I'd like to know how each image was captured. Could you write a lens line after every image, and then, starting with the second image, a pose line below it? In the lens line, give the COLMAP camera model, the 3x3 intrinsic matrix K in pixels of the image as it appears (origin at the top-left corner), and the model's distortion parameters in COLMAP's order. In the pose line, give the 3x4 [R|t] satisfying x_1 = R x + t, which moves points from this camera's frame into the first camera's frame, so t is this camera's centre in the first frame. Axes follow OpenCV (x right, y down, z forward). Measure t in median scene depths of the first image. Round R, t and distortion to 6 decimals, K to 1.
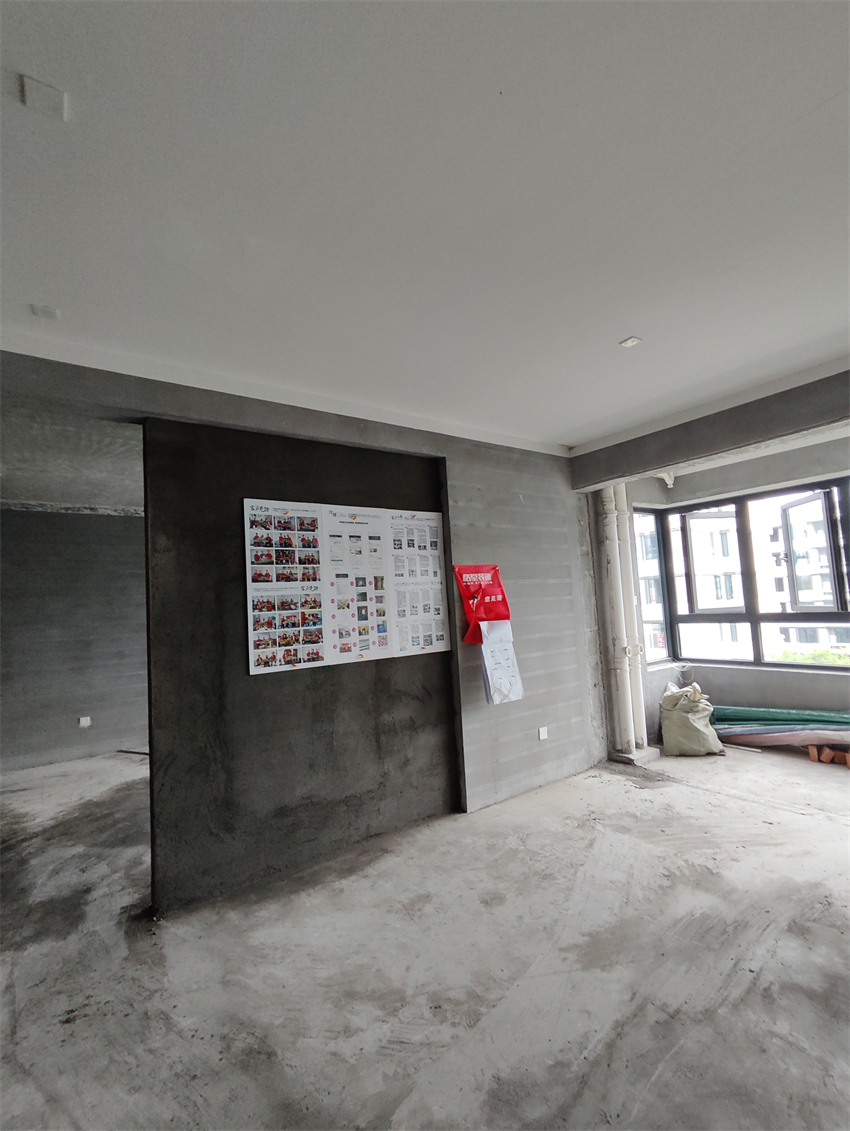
lens RADIAL K [[509.8, 0, 410.0], [0, 509.8, 566.1], [0, 0, 1]] dist [-0.001788, 0.000790]
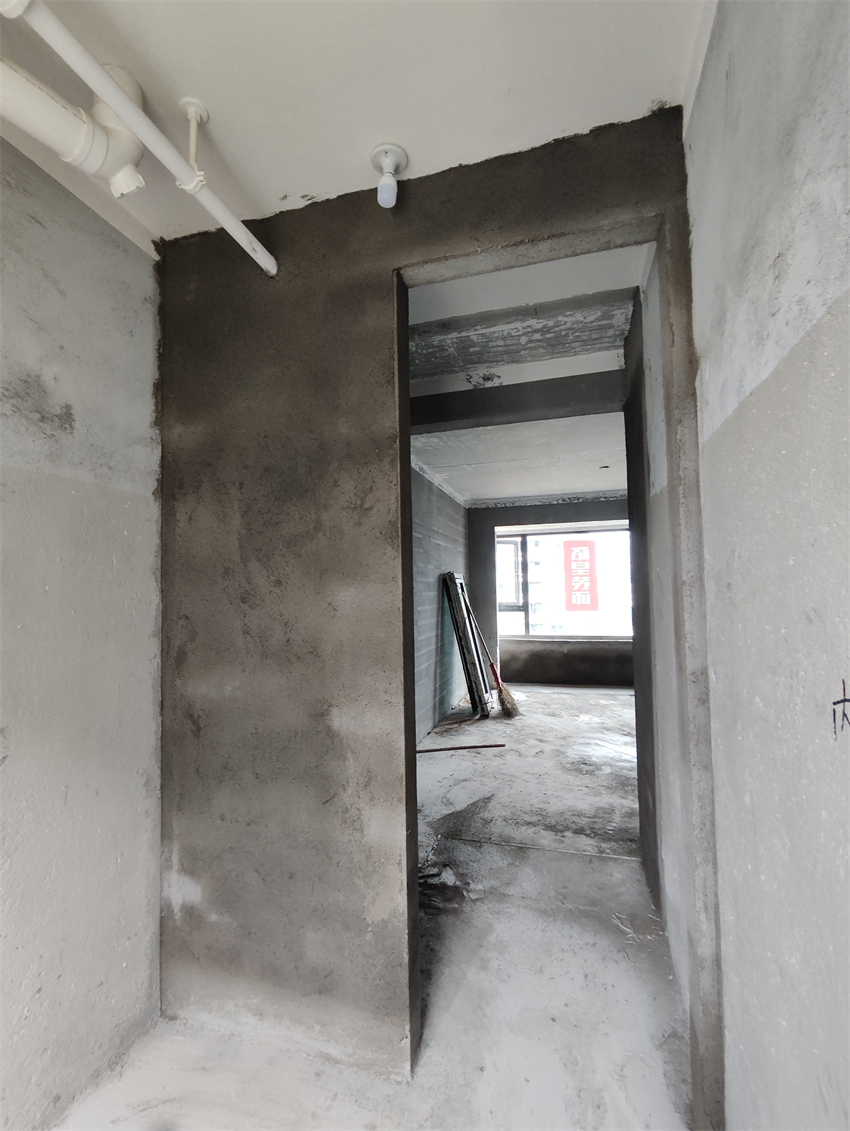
lens RADIAL K [[515.3, 0, 408.9], [0, 515.3, 566.7], [0, 0, 1]] dist [-0.004195, 0.007338]
pose [[0.795289, 0.070386, 0.602131, -2.737014], [-0.073132, 0.997122, -0.019967, 0.214922], [-0.601803, -0.028155, 0.798148, 0.904208]]
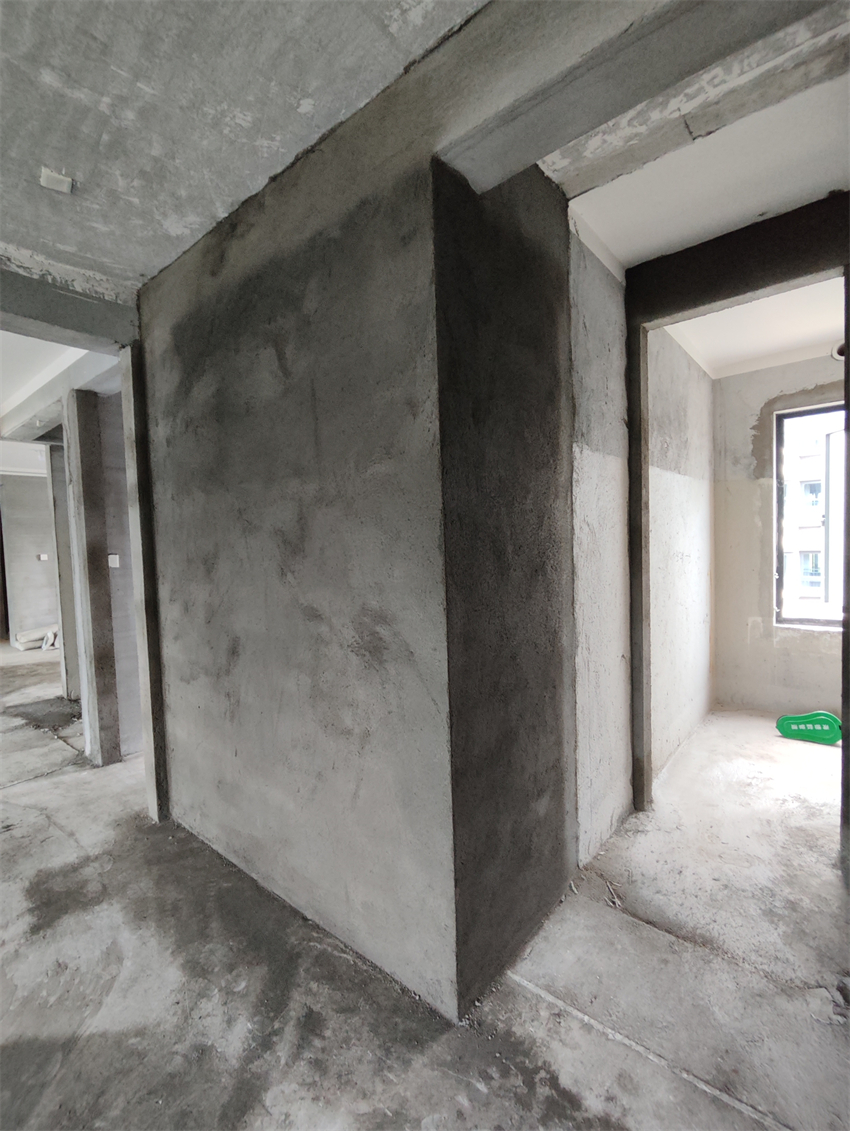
lens RADIAL K [[513.3, 0, 409.9], [0, 513.3, 567.0], [0, 0, 1]] dist [-0.000250, 0.001292]
pose [[-0.967514, 0.100089, -0.232161, -1.256663], [0.105652, 0.994335, -0.011623, 0.240926], [0.229683, -0.035773, -0.972608, 2.257590]]
